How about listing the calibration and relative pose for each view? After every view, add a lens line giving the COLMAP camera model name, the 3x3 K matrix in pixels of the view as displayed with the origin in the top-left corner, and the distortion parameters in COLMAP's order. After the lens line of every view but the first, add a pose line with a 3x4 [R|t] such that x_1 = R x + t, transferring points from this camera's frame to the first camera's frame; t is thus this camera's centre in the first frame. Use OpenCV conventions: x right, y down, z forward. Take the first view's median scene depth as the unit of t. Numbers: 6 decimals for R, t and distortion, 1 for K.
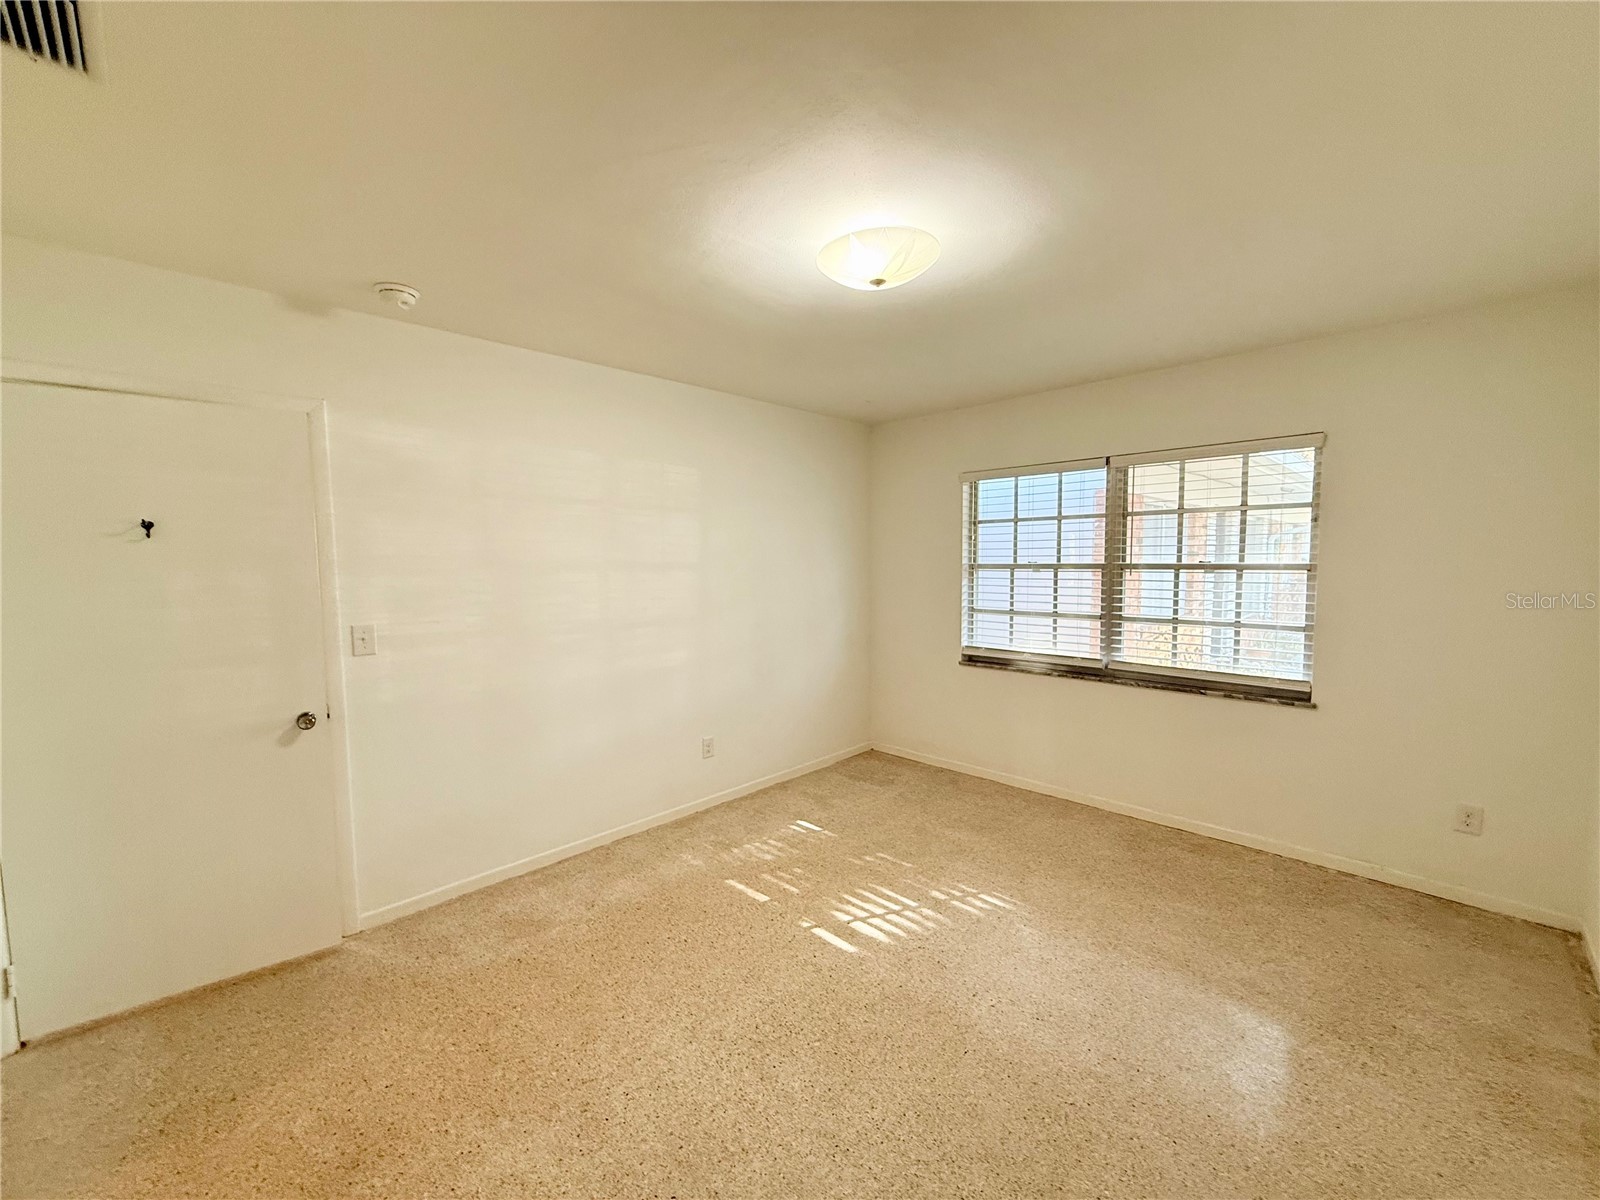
lens RADIAL K [[635.2, 0, 795.1], [0, 635.2, 603.5], [0, 0, 1]] dist [-0.001605, 0.000159]
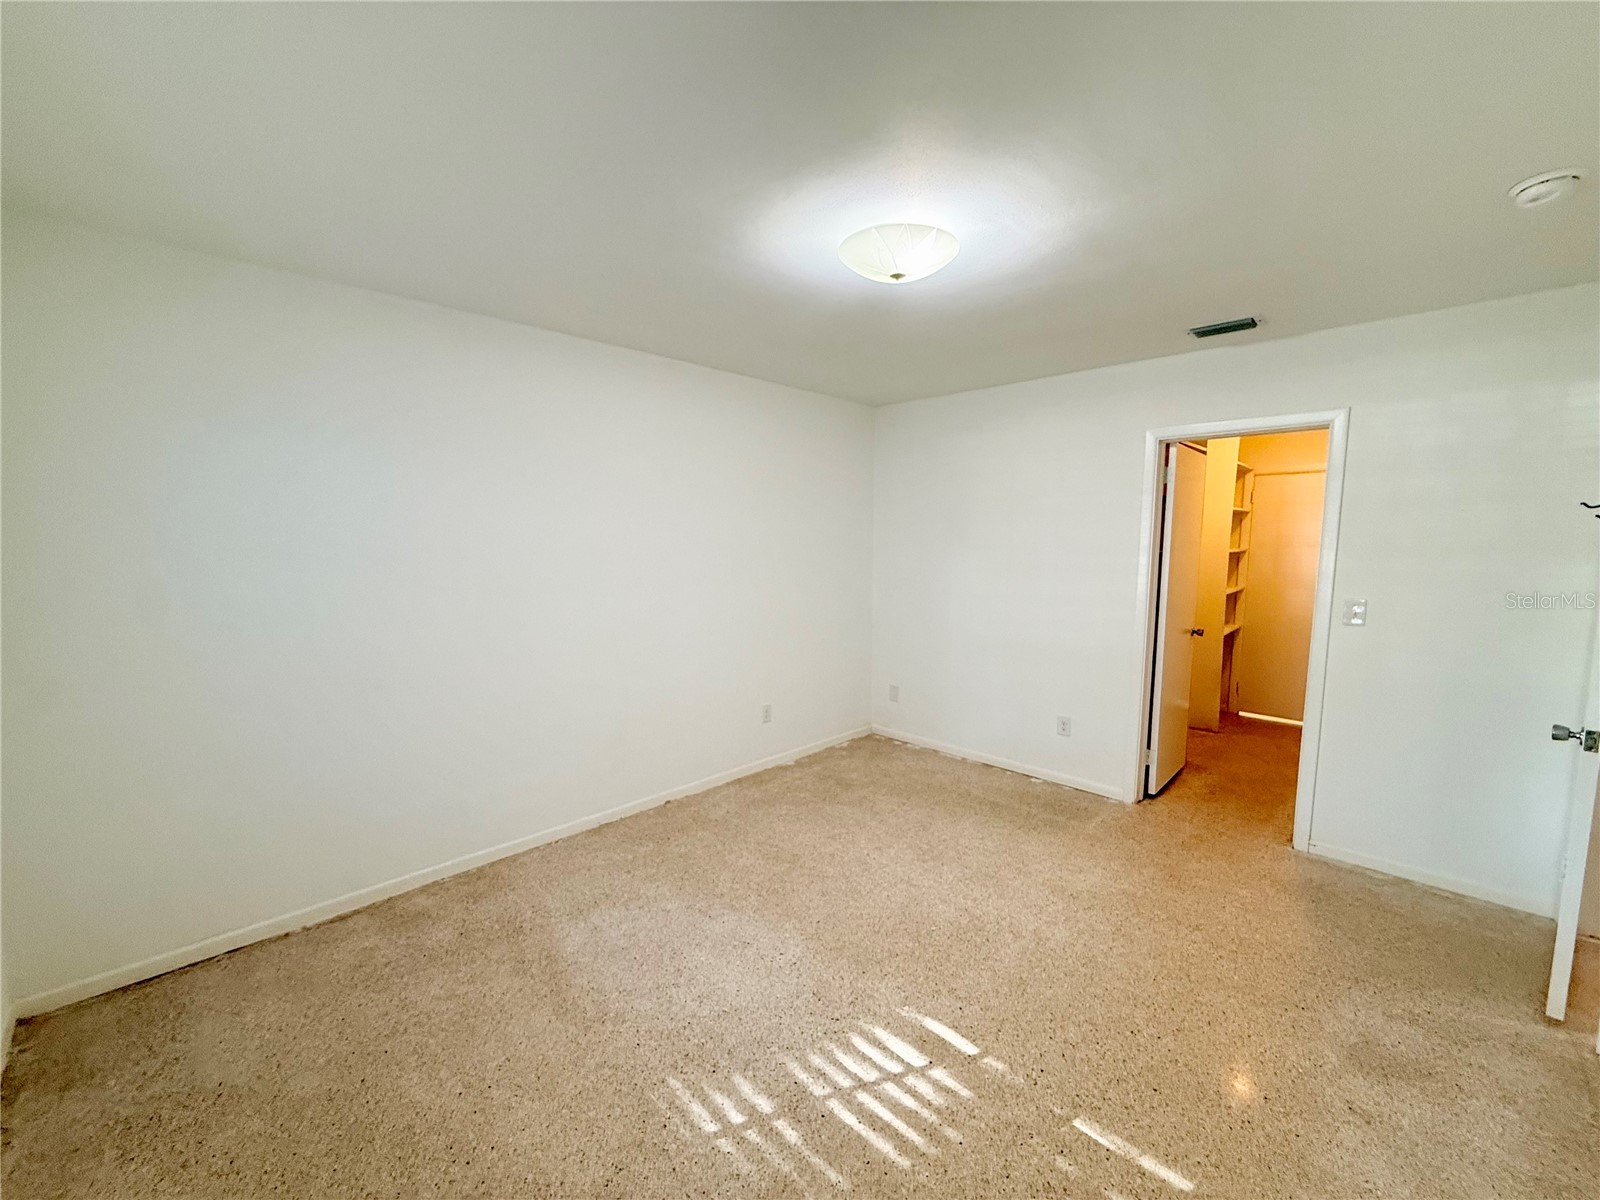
lens RADIAL K [[635.2, 0, 795.1], [0, 635.2, 603.5], [0, 0, 1]] dist [-0.001605, 0.000159]
pose [[-0.999923, 0.010150, -0.007070, 0.240974], [0.008815, 0.985672, 0.168442, -0.123329], [0.008679, 0.168367, -0.985686, 1.645846]]
